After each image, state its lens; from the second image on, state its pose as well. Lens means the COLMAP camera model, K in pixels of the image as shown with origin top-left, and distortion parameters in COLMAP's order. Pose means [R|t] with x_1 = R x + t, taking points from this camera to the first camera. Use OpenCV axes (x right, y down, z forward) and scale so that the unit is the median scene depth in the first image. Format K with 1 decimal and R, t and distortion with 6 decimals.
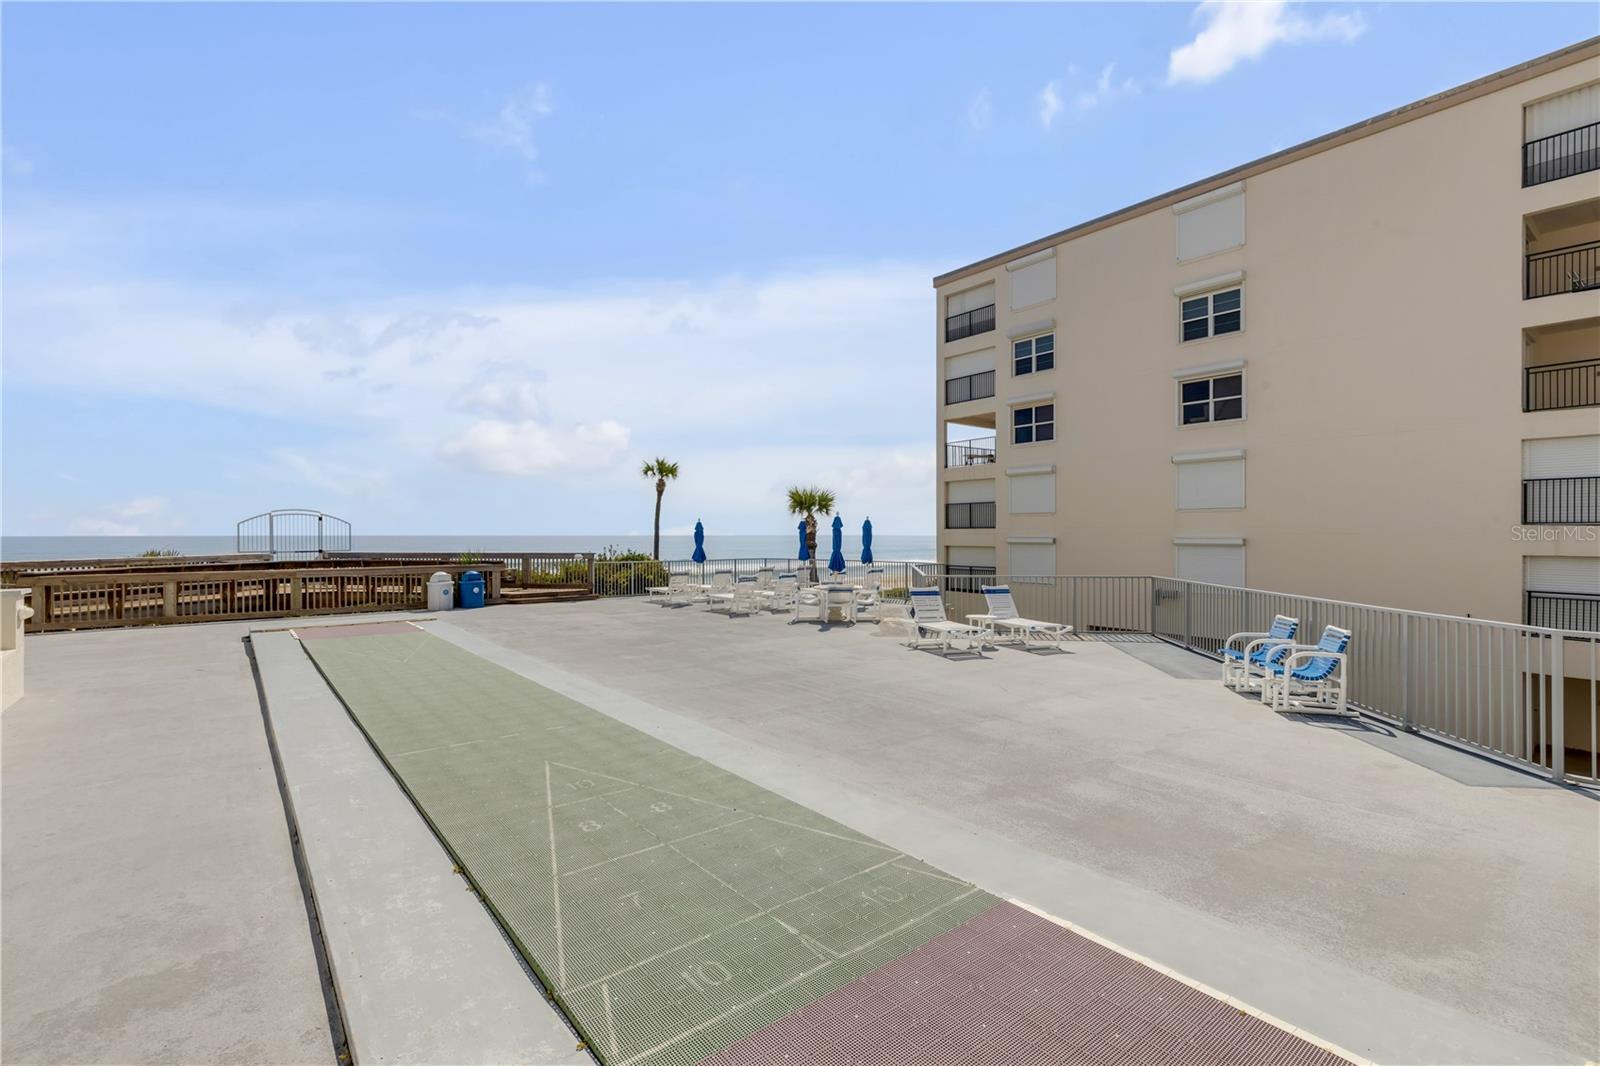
lens RADIAL K [[722.8, 0, 800.0], [0, 722.8, 533.0], [0, 0, 1]] dist [-0.016806, 0.000034]
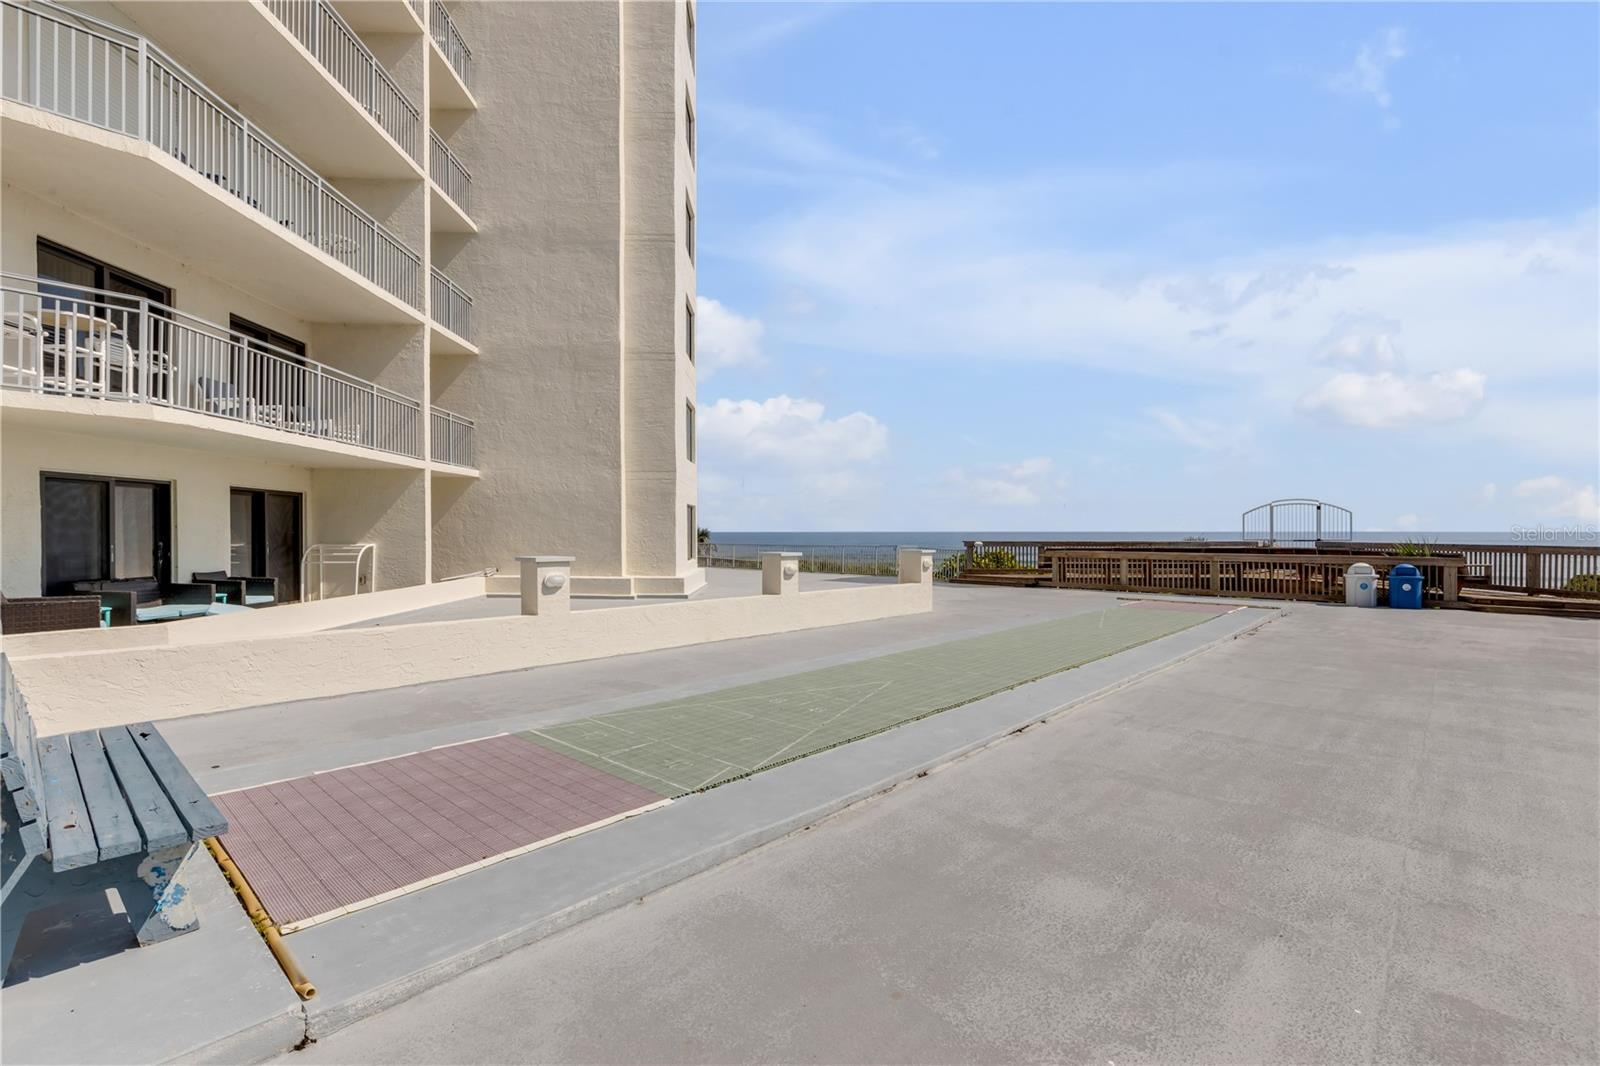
lens RADIAL K [[722.8, 0, 800.0], [0, 722.8, 533.0], [0, 0, 1]] dist [-0.016806, 0.000034]
pose [[0.153014, 0.006104, -0.988205, 0.264835], [0.001488, 0.999978, 0.006408, 0.010026], [0.988223, -0.002451, 0.153002, 0.179647]]
